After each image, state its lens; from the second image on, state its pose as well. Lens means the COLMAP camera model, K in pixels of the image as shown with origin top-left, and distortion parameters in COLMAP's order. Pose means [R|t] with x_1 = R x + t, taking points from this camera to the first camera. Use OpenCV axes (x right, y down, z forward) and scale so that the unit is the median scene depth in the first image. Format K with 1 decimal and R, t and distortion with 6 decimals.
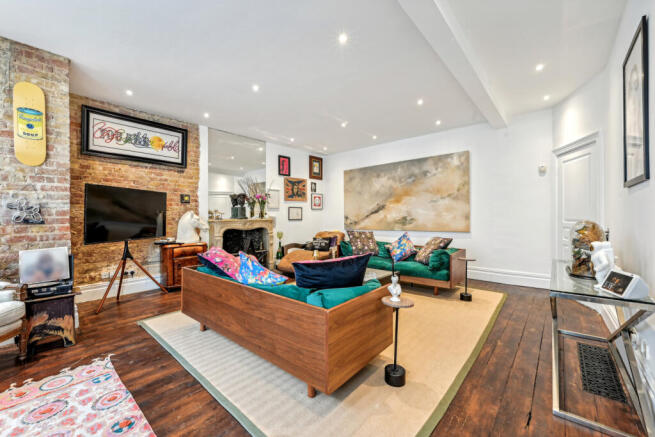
lens RADIAL K [[267.7, 0, 327.5], [0, 267.7, 218.5], [0, 0, 1]] dist [-0.000067, -0.000013]
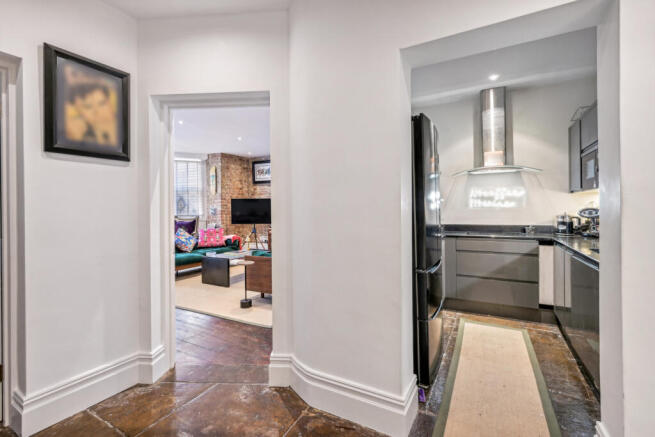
lens RADIAL K [[292.3, 0, 327.6], [0, 292.3, 211.1], [0, 0, 1]] dist [-0.000020, -0.000004]
pose [[0.206000, -0.000946, -0.978552, 1.544587], [0.009452, 0.999955, 0.001023, -0.010234], [0.978506, -0.009460, 0.205999, 1.071955]]
